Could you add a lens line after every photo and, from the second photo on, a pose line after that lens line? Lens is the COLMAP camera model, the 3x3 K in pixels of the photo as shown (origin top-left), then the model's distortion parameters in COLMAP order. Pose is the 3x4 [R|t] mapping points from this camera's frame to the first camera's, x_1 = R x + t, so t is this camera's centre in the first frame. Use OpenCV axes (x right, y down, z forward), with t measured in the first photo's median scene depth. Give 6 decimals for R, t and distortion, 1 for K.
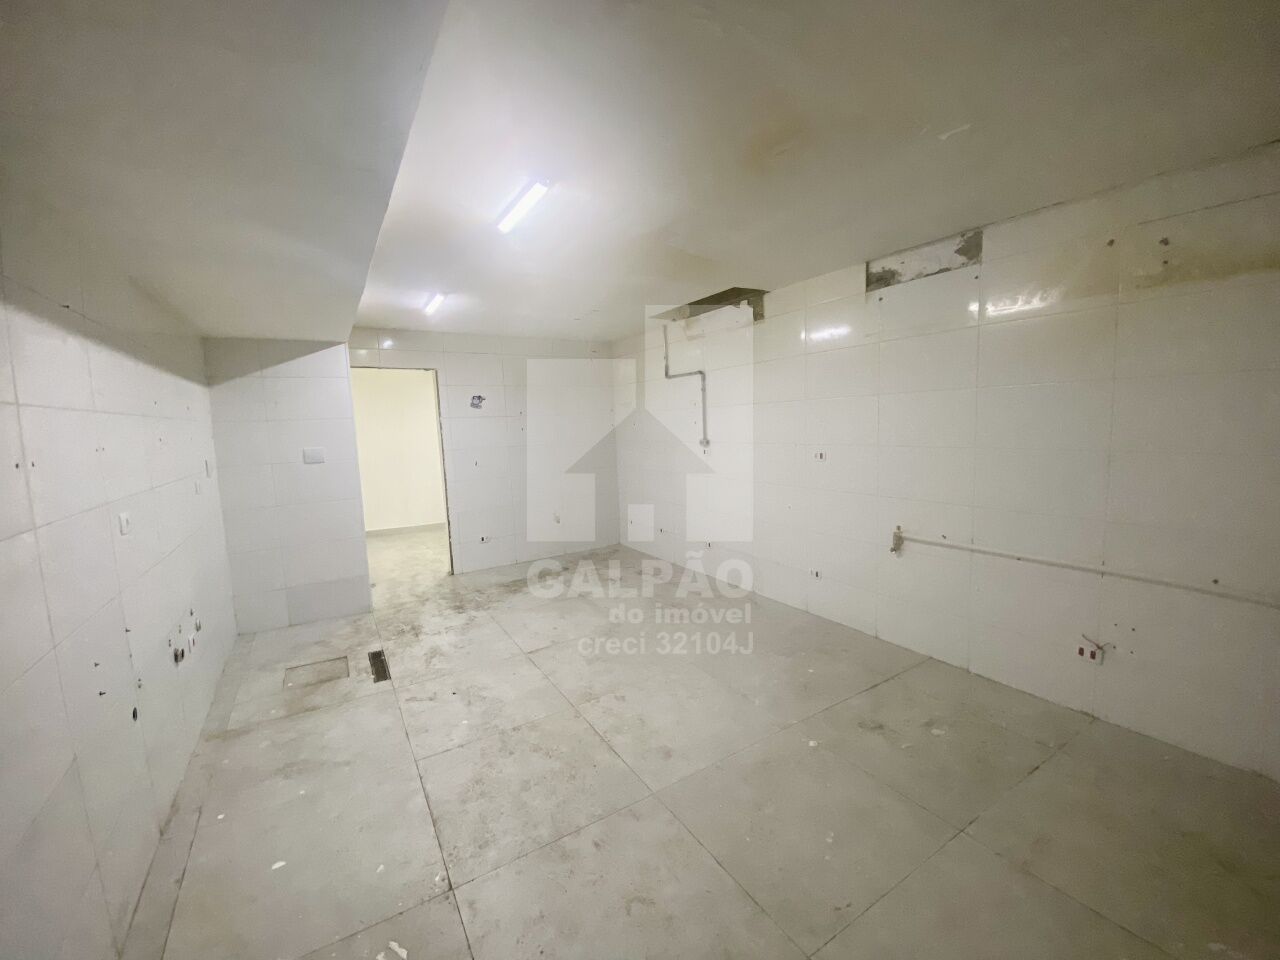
lens RADIAL K [[520.2, 0, 641.5], [0, 520.2, 478.2], [0, 0, 1]] dist [-0.001052, -0.000064]
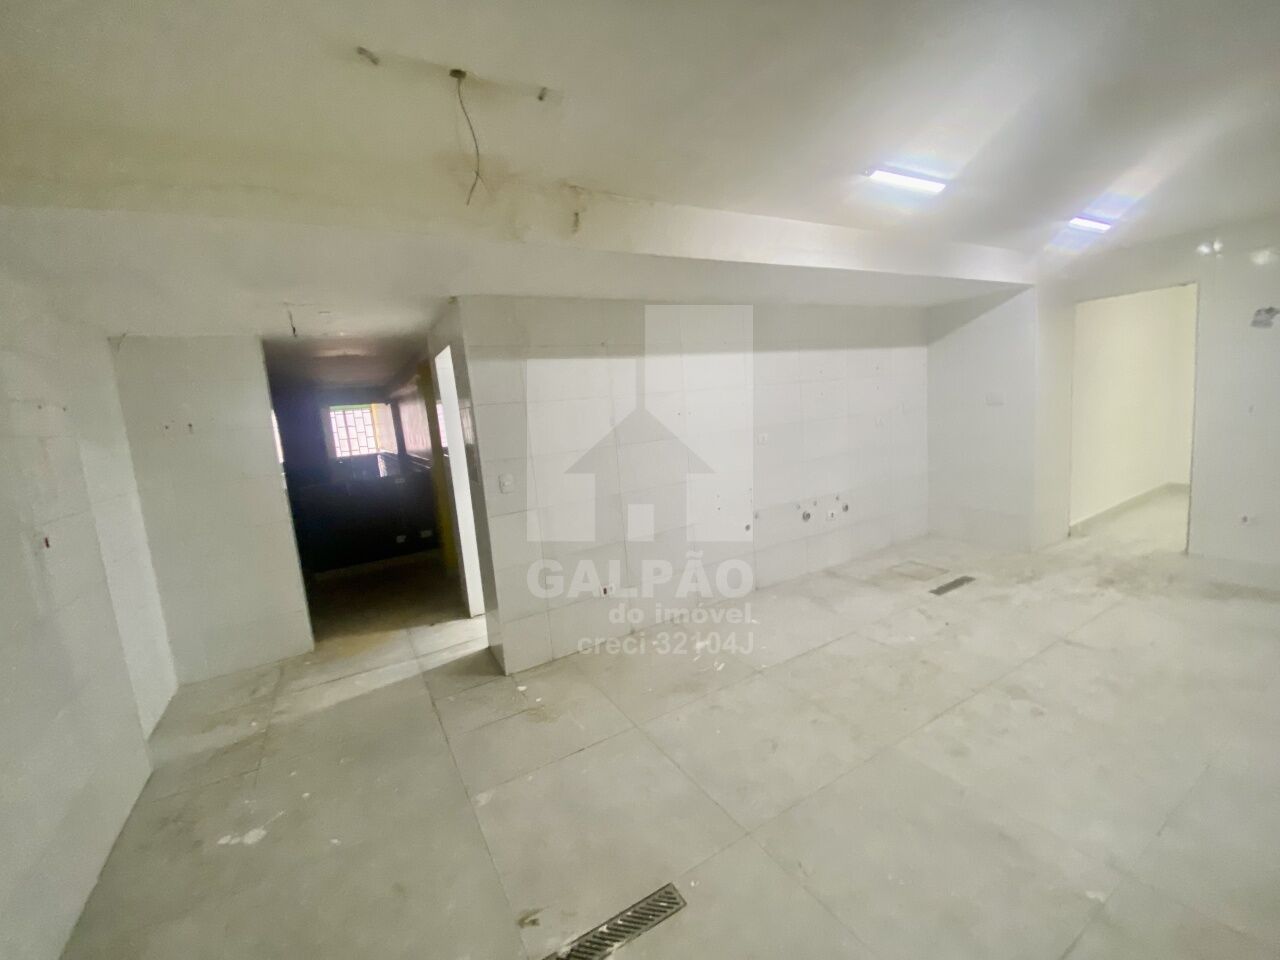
lens RADIAL K [[520.2, 0, 638.4], [0, 520.2, 481.0], [0, 0, 1]] dist [-0.001052, -0.000064]
pose [[-0.023319, 0.179234, -0.983530, 0.585232], [-0.024357, 0.983404, 0.179788, -0.057740], [0.999431, 0.028148, -0.018566, 0.301761]]
